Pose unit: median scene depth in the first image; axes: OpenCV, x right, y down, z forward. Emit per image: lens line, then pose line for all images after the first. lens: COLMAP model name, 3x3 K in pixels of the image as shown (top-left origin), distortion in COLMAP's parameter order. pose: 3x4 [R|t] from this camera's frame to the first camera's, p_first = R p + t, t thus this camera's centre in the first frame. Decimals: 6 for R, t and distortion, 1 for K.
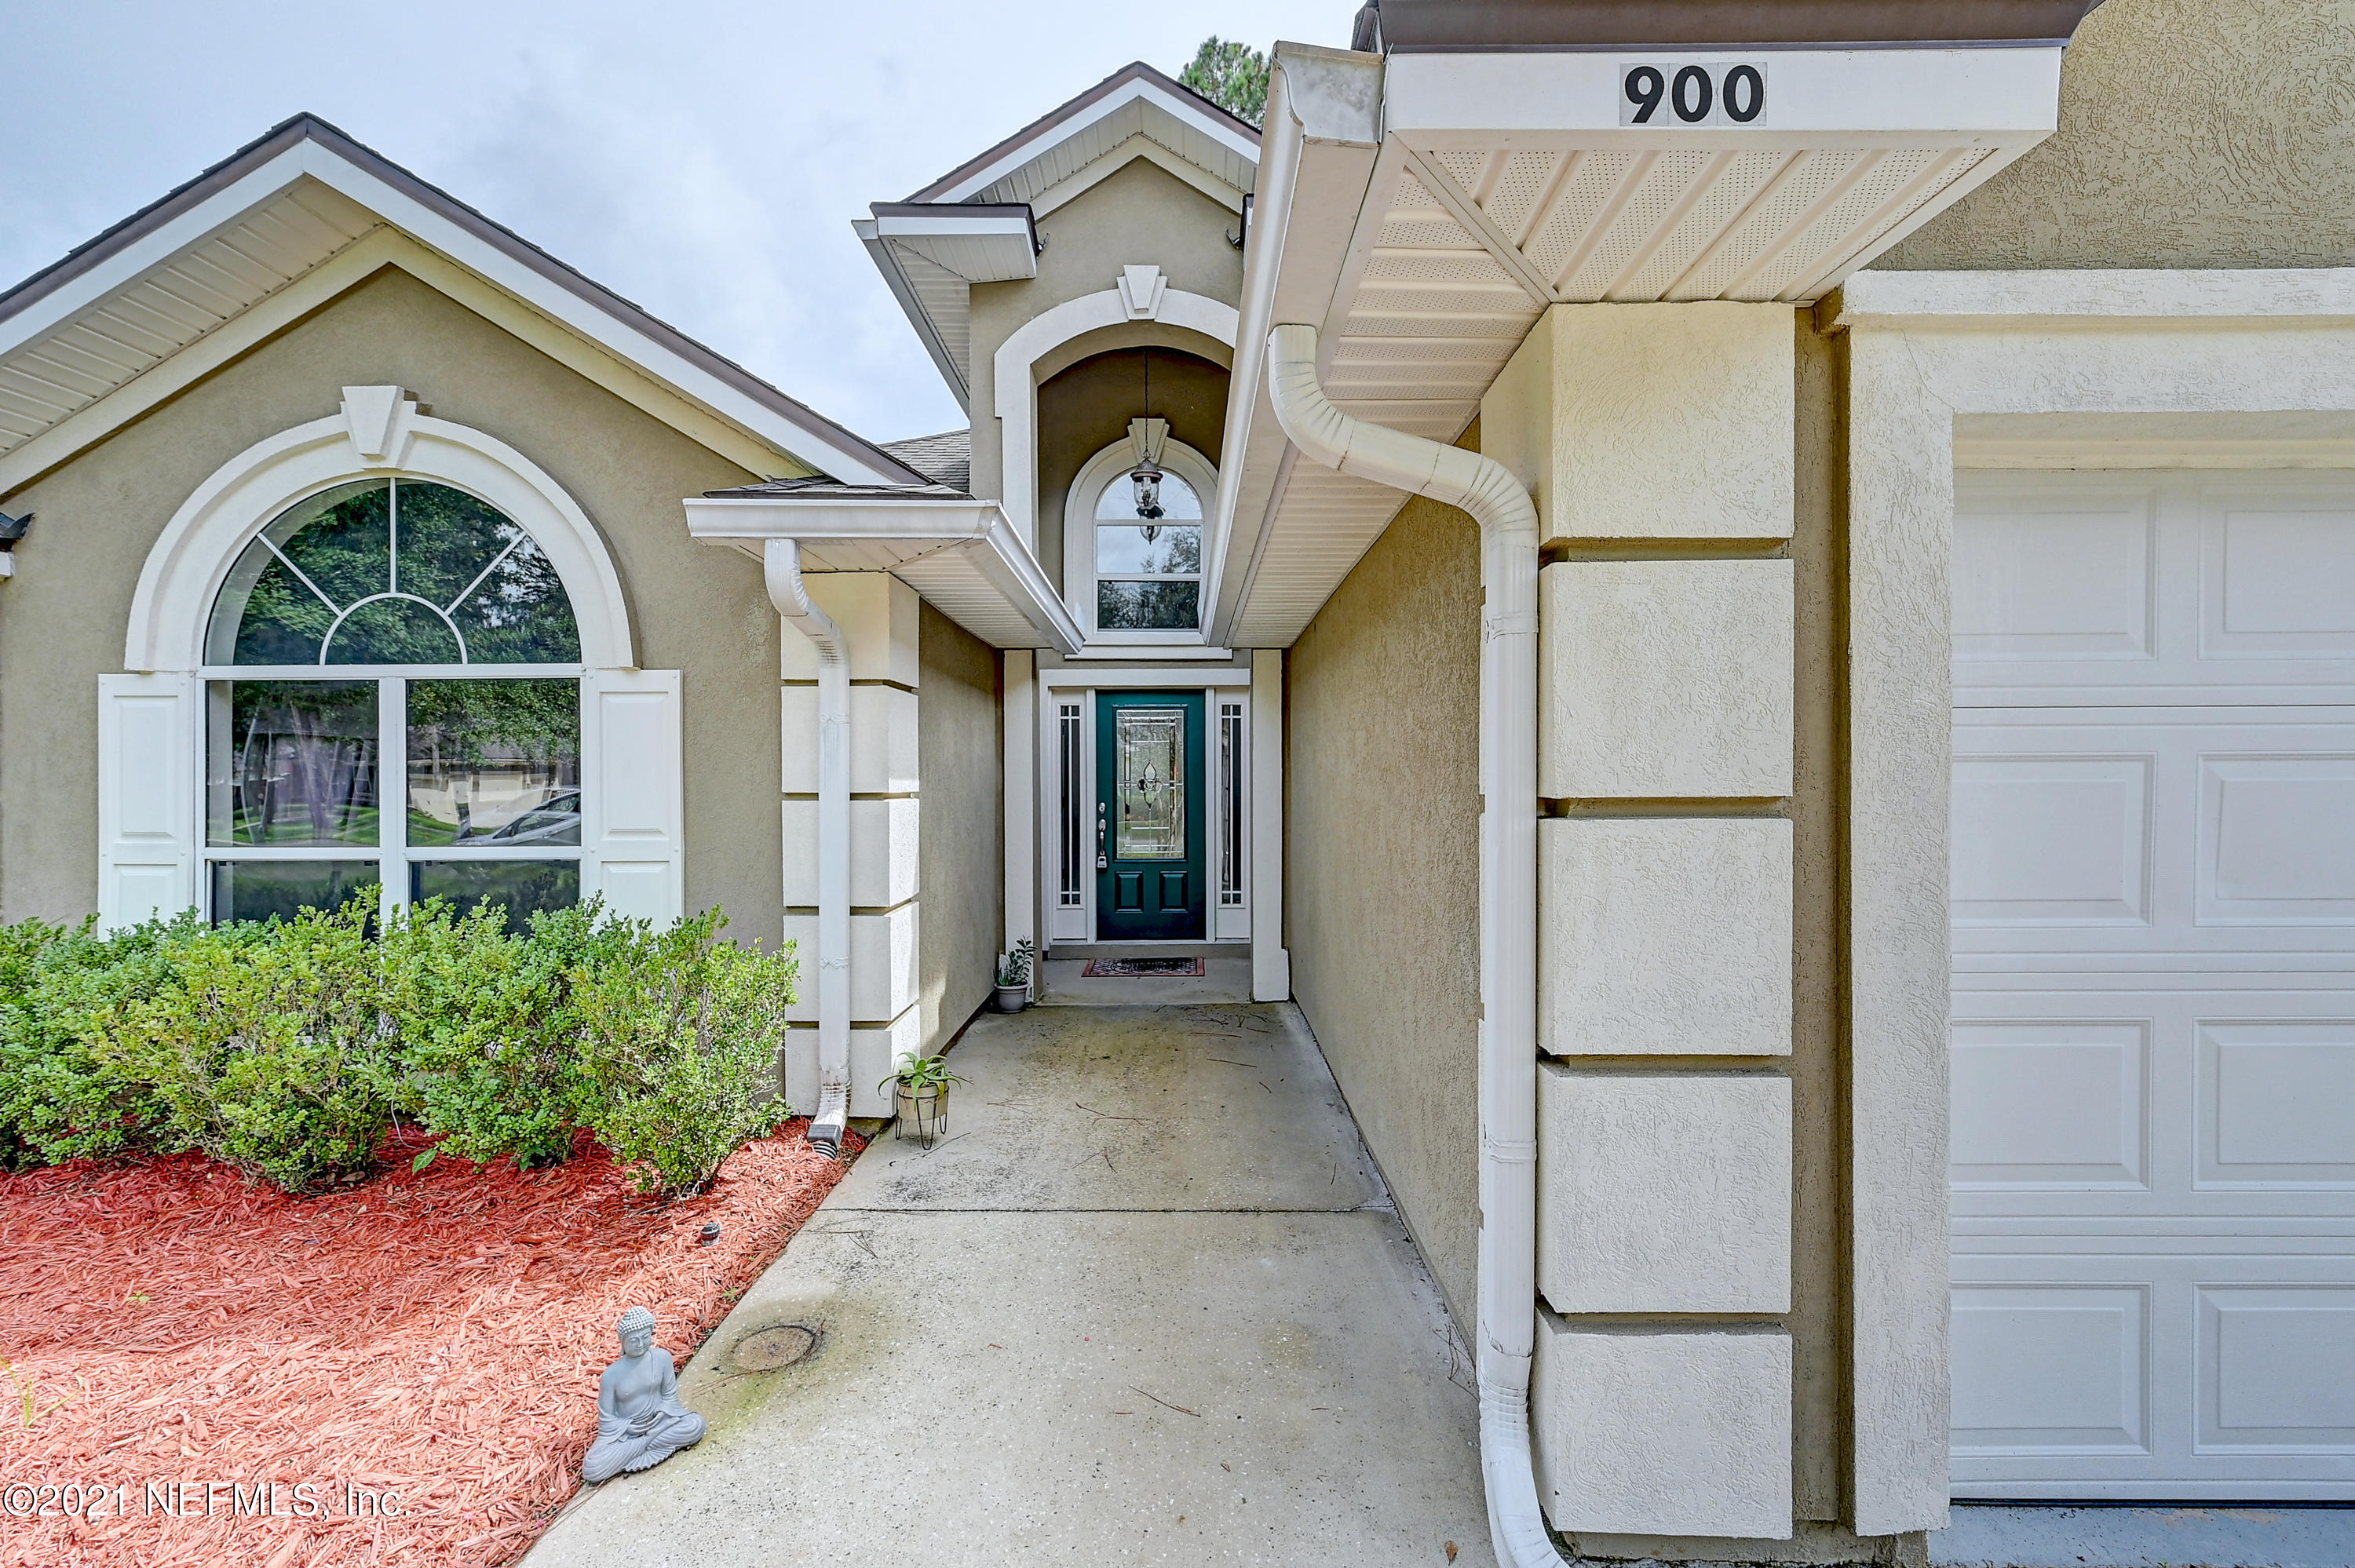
lens RADIAL K [[917.9, 0, 1143.1], [0, 917.9, 787.5], [0, 0, 1]] dist [-0.000402, -0.000048]
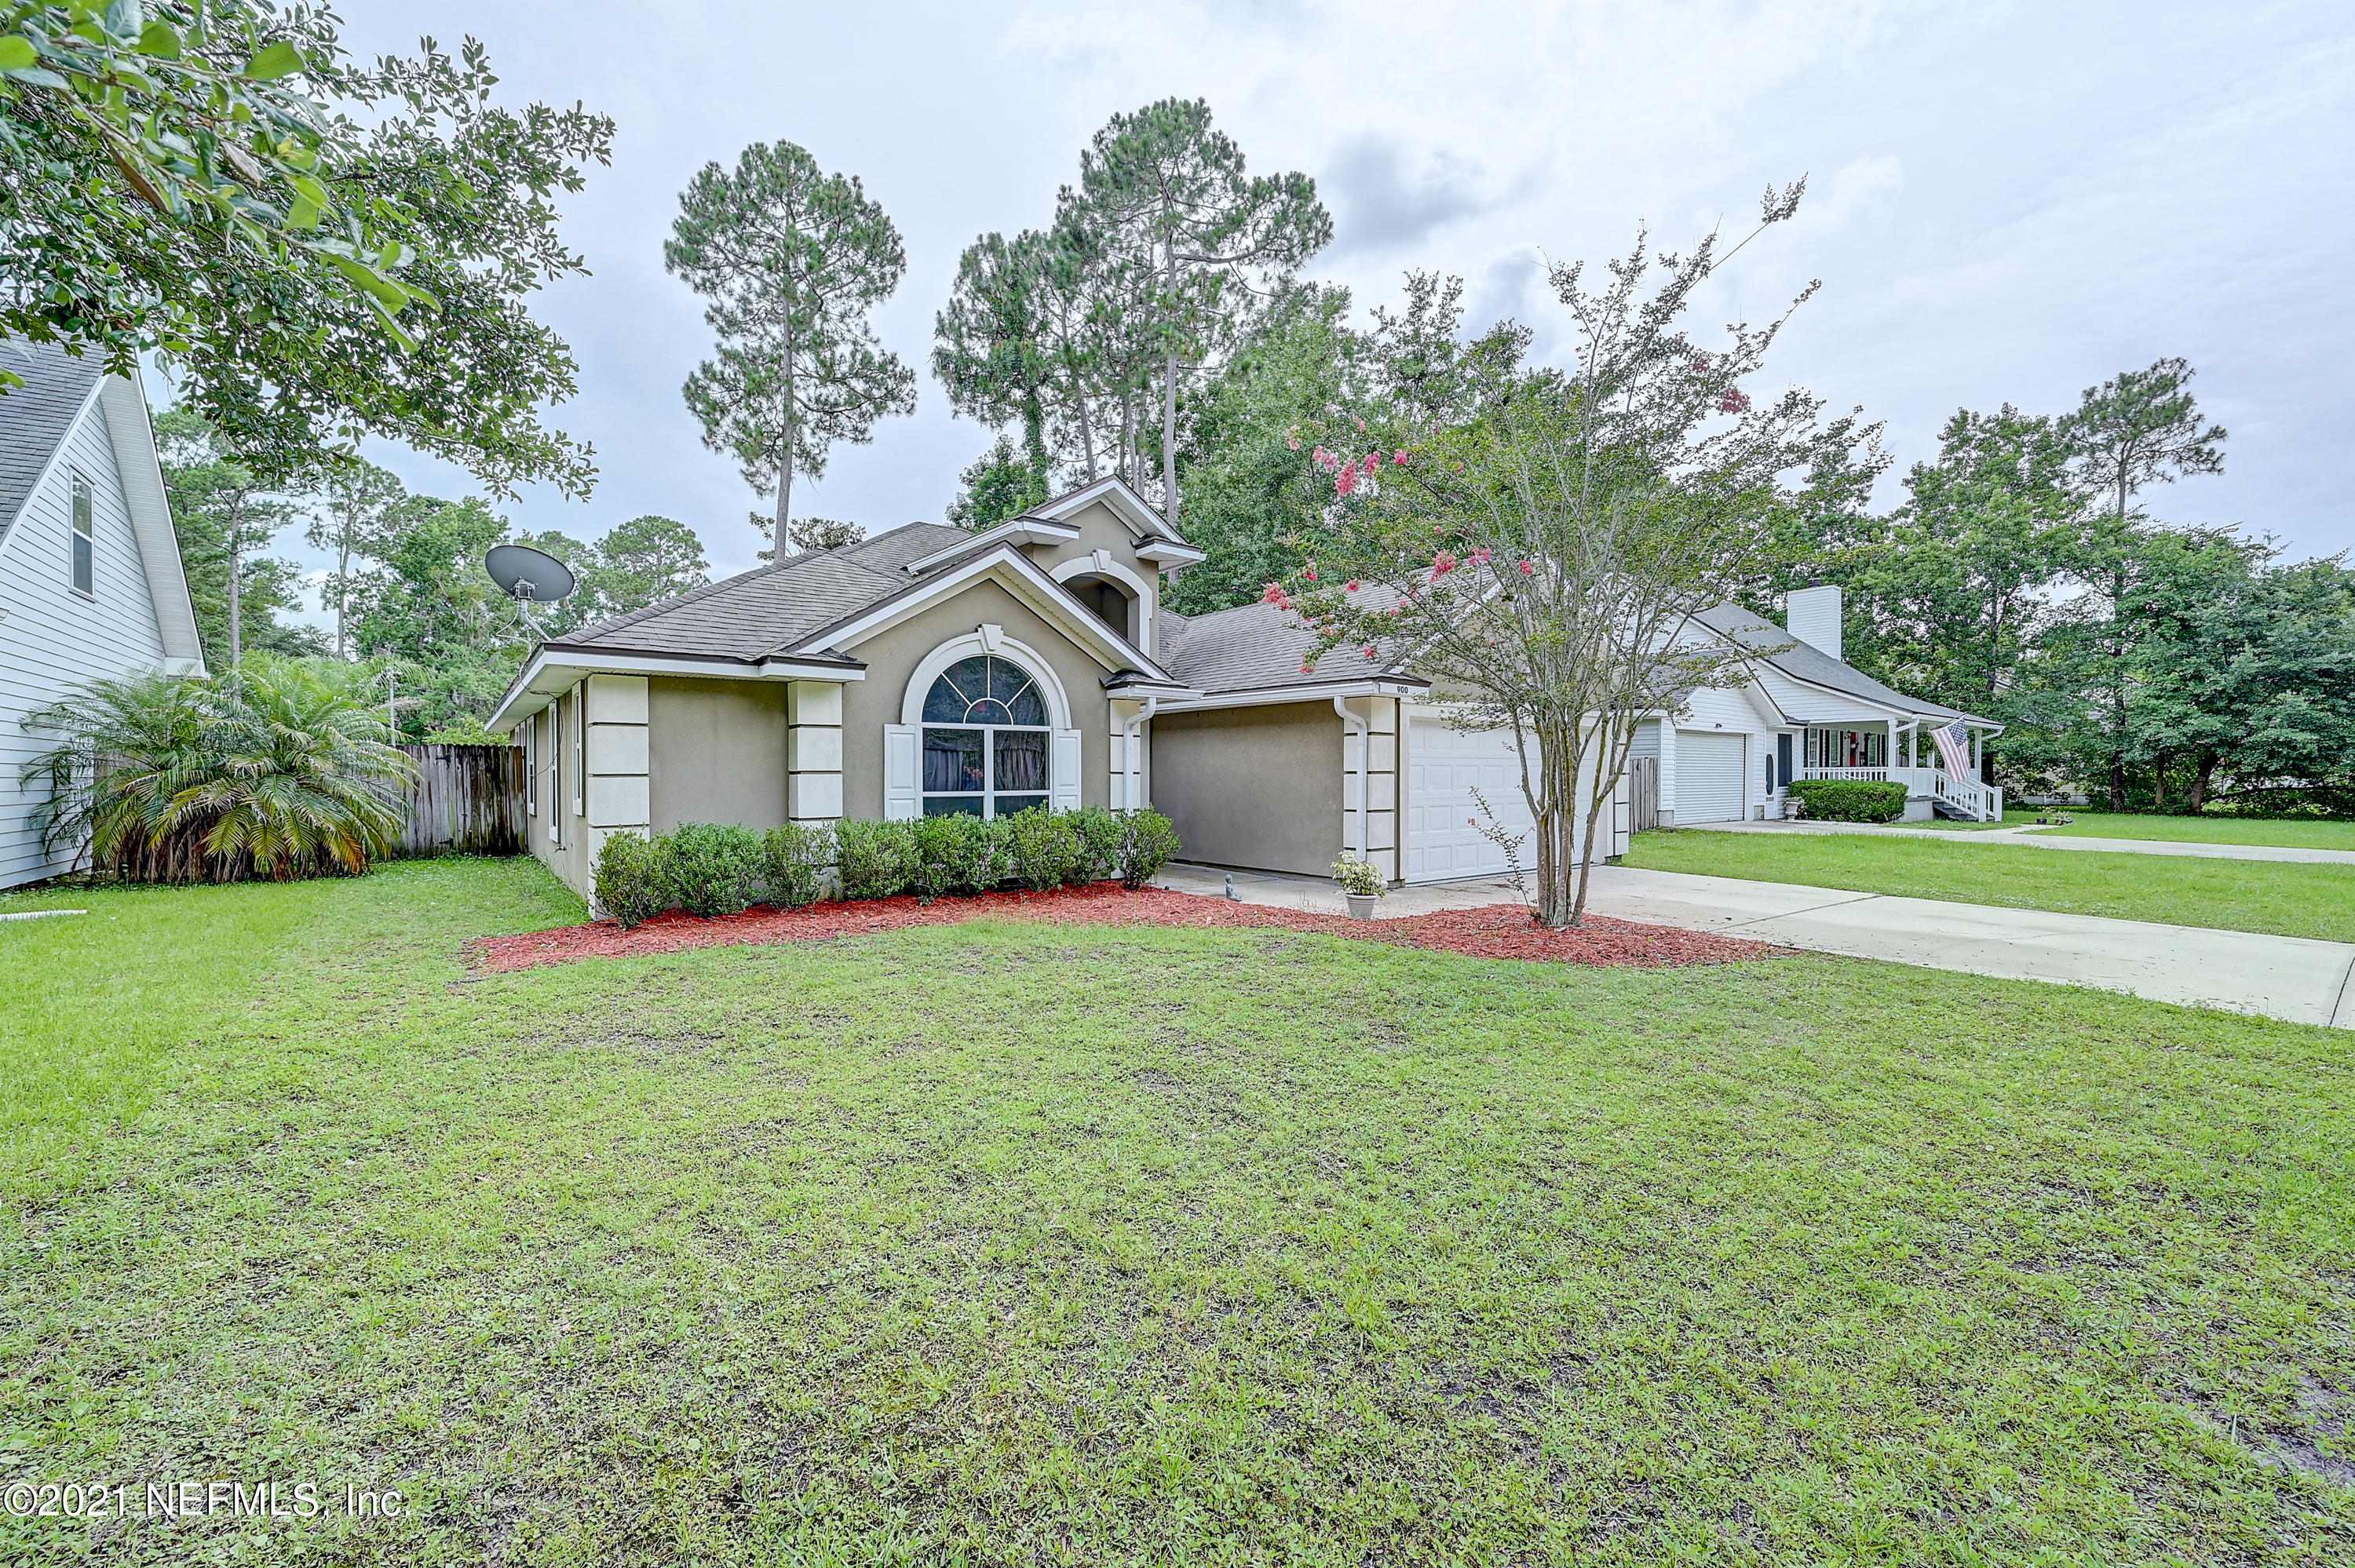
lens RADIAL K [[959.6, 0, 1177.5], [0, 959.6, 784.0], [0, 0, 1]] dist [-0.001167, -0.000025]
pose [[0.763885, -0.002953, 0.645346, -2.196150], [0.000274, 0.999991, 0.004251, 0.027601], [-0.645352, -0.003070, 0.763879, -1.481399]]
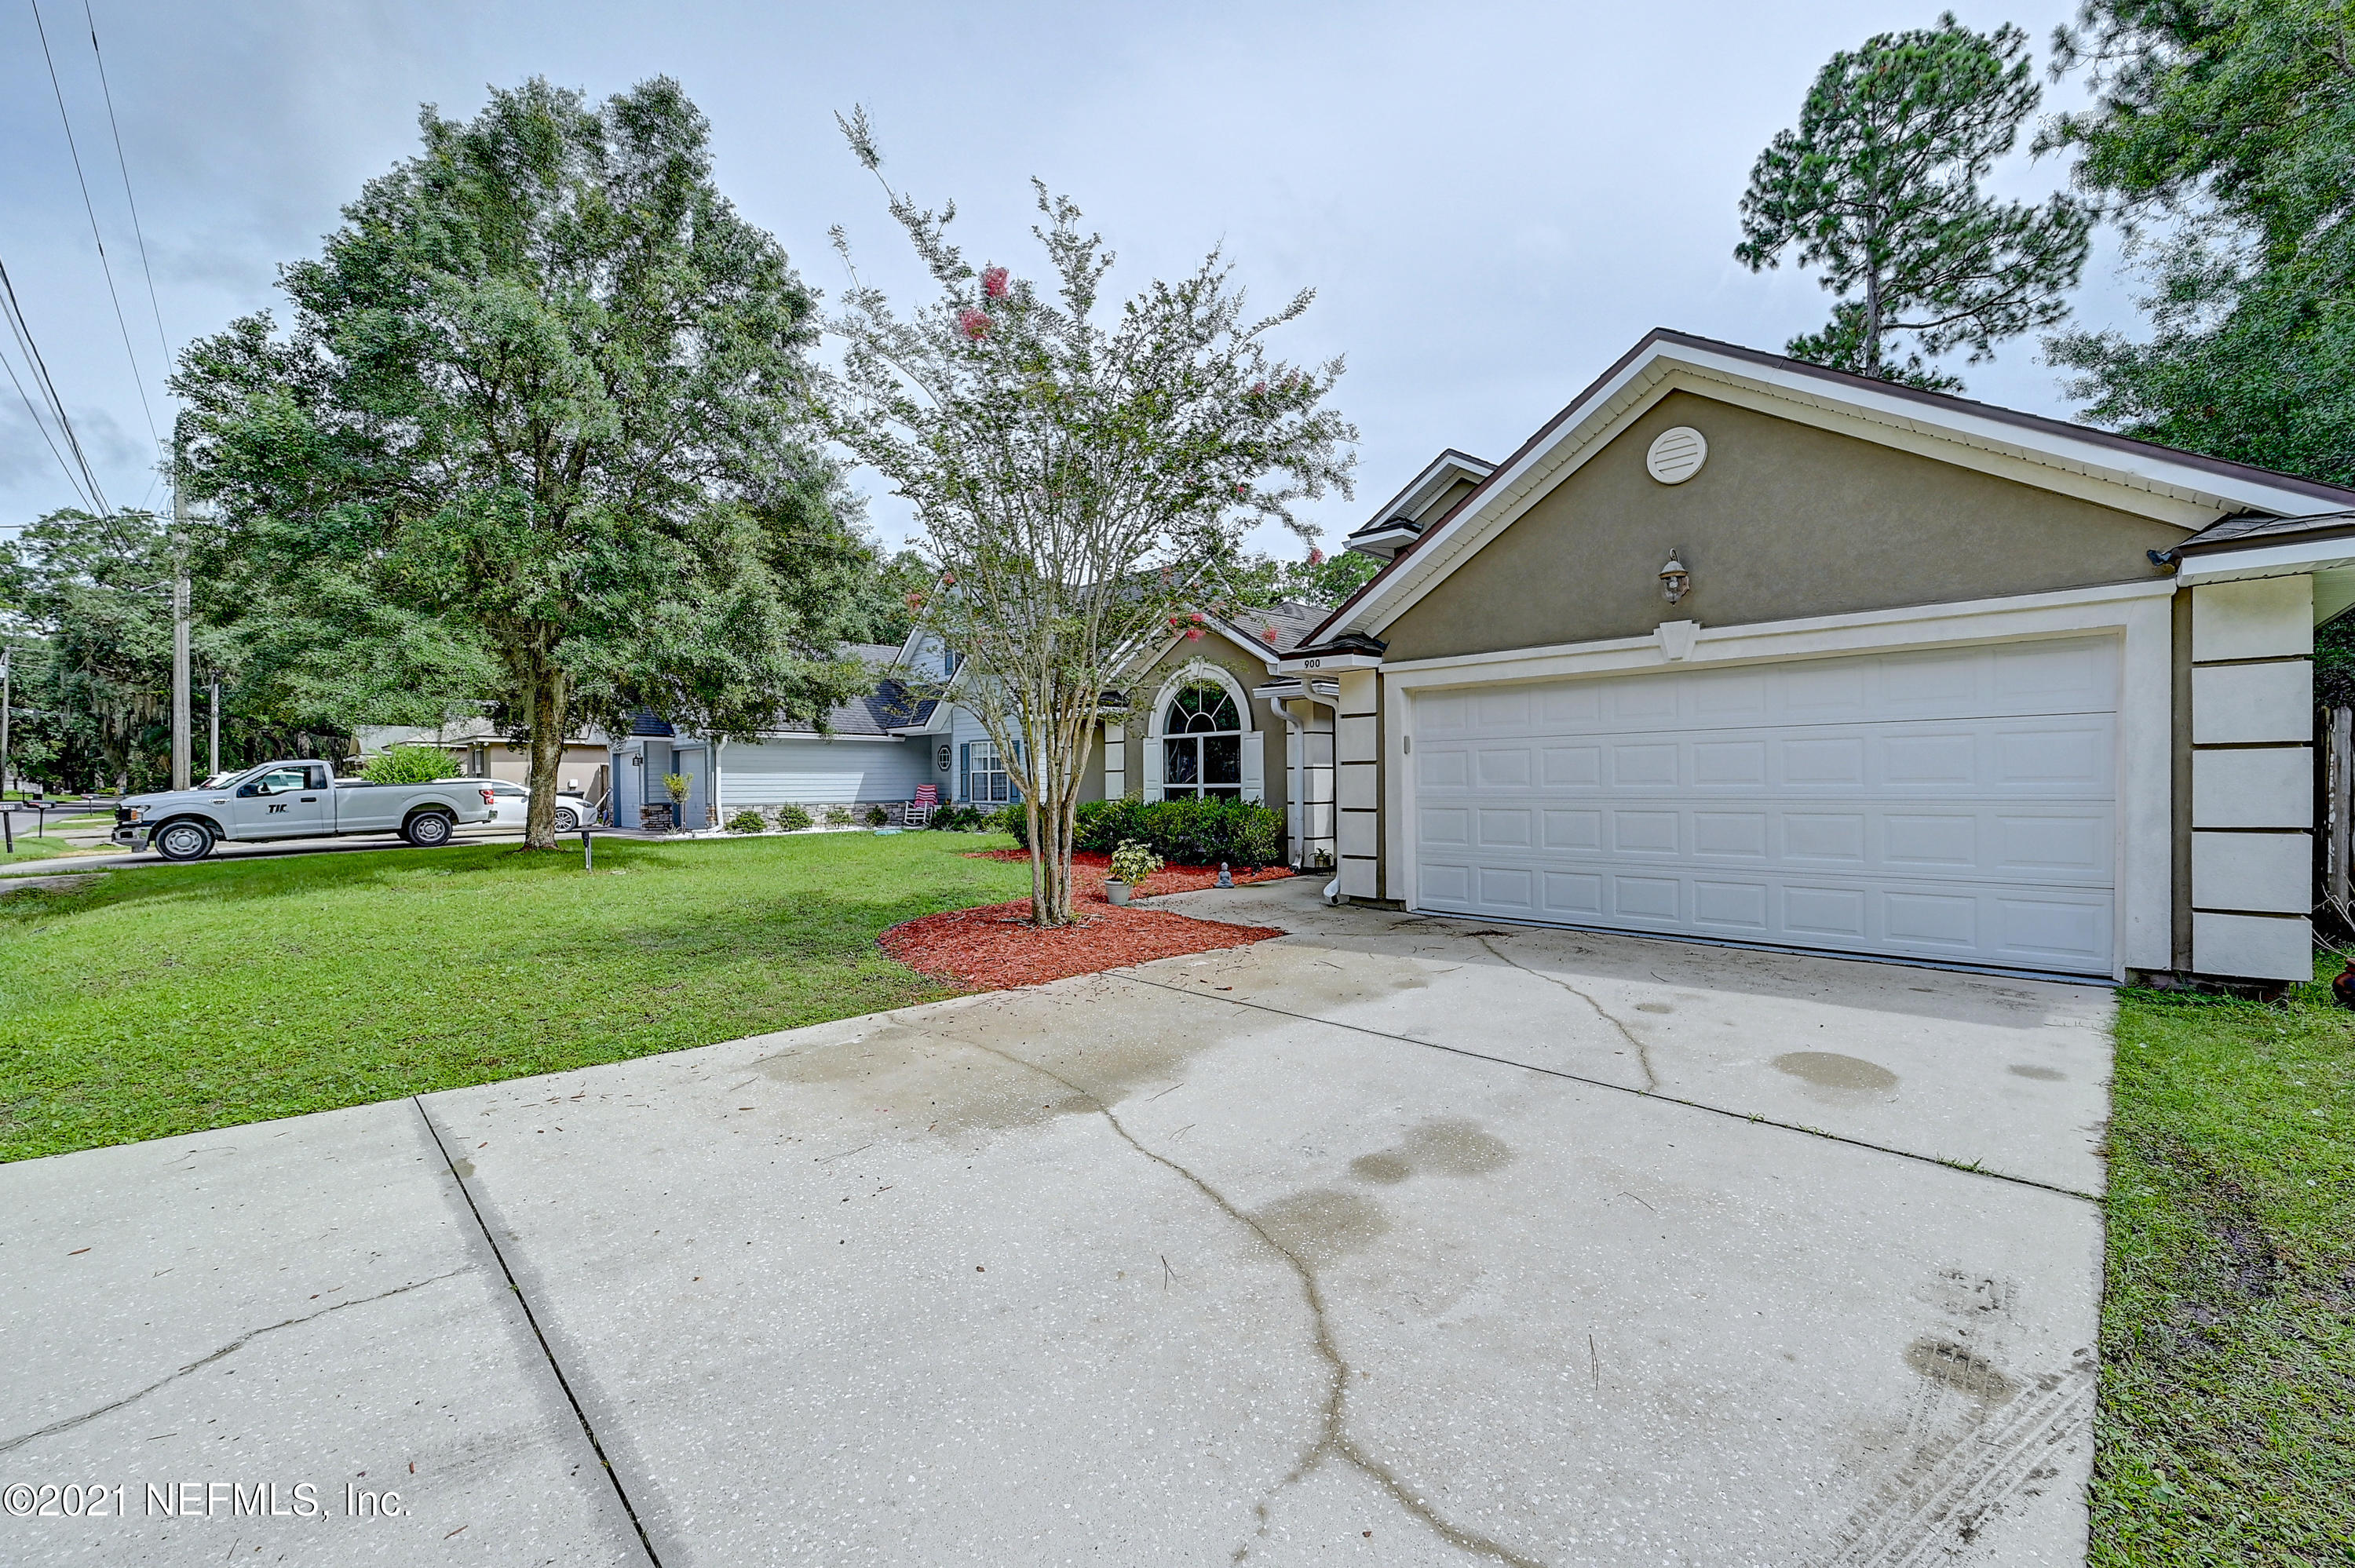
lens RADIAL K [[959.6, 0, 1177.5], [0, 959.6, 784.0], [0, 0, 1]] dist [-0.001167, -0.000025]
pose [[0.719259, 0.000041, -0.694742, 1.721389], [0.000124, 1.000000, 0.000188, 0.065094], [0.694742, -0.000222, 0.719259, -1.755516]]
